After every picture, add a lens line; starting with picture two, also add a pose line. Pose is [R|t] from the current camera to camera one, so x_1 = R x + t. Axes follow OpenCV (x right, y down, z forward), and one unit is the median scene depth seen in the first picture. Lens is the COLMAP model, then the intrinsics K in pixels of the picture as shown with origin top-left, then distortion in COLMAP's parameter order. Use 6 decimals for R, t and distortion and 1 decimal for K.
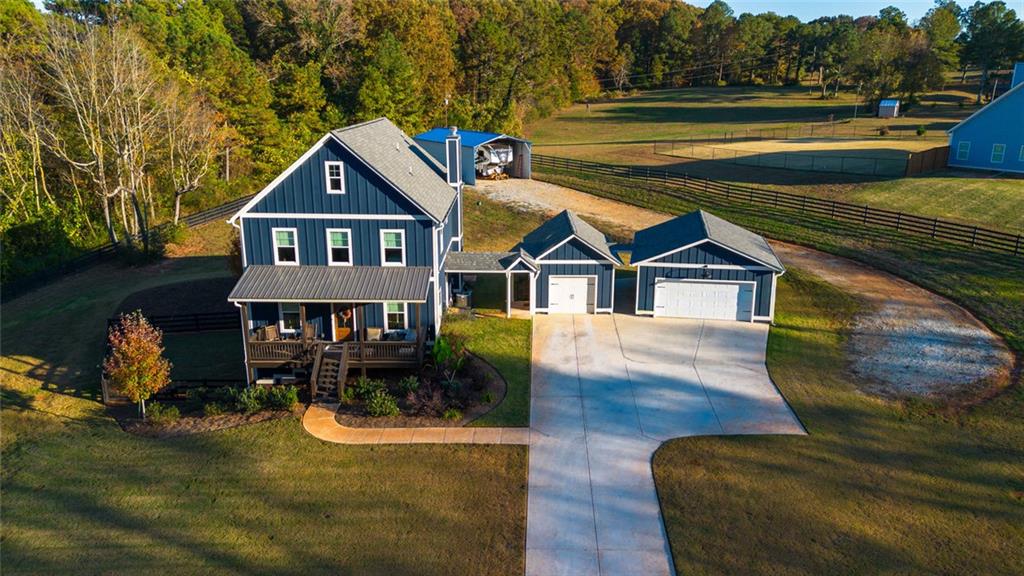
lens RADIAL K [[730.6, 0, 512.0], [0, 730.6, 288.0], [0, 0, 1]] dist [0.028950, -0.004420]
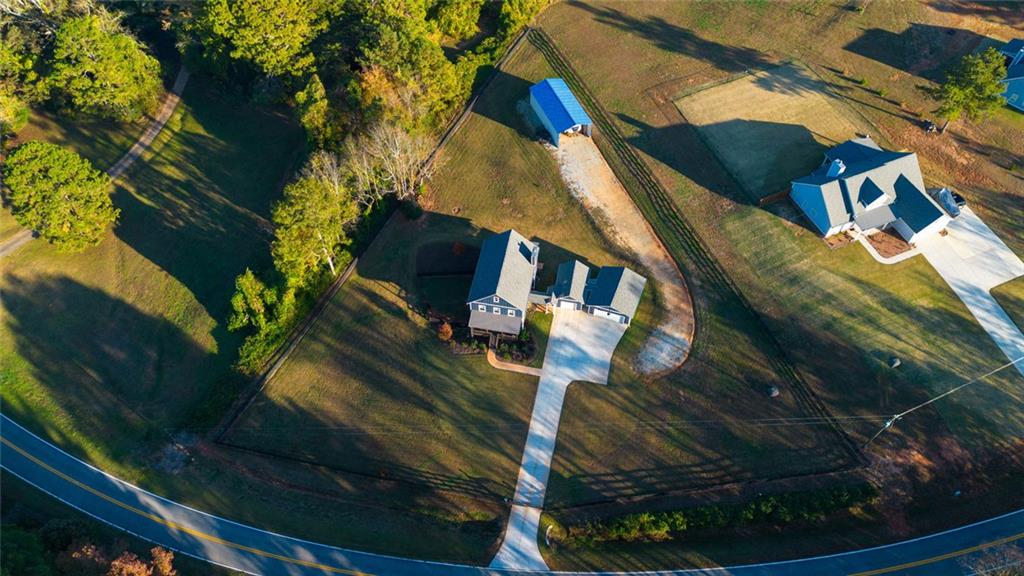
lens RADIAL K [[730.6, 0, 512.0], [0, 730.6, 288.0], [0, 0, 1]] dist [0.028950, -0.004420]
pose [[0.984026, 0.143496, -0.105365, 0.198217], [-0.045517, 0.774979, 0.630345, -2.403315], [0.172108, -0.615480, 0.769131, -1.667623]]
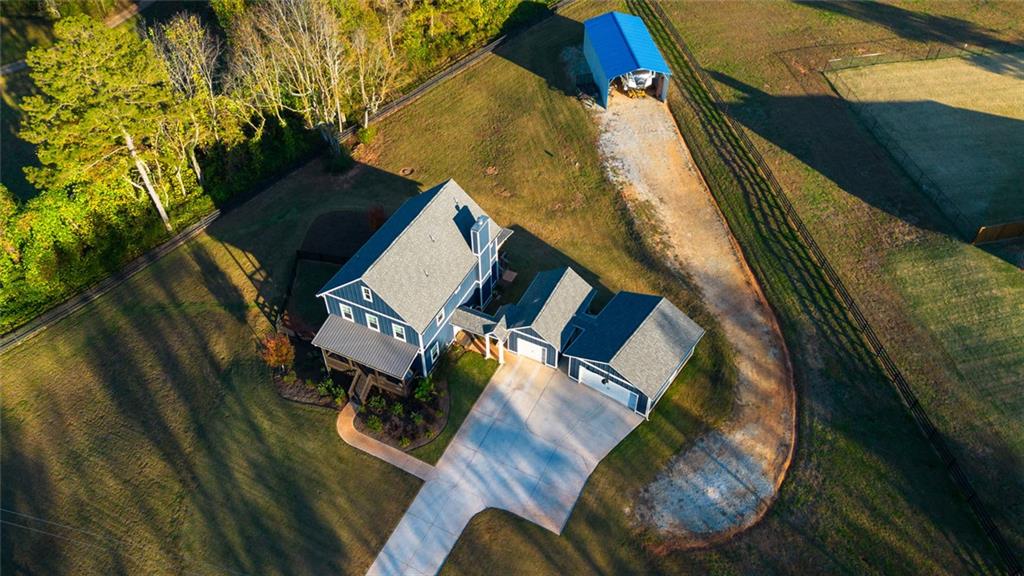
lens RADIAL K [[730.6, 0, 512.0], [0, 730.6, 288.0], [0, 0, 1]] dist [0.028950, -0.004420]
pose [[0.903580, 0.302597, -0.303278, 0.561532], [-0.113805, 0.852001, 0.511021, -1.048148], [0.413027, -0.427234, 0.804289, -0.215436]]
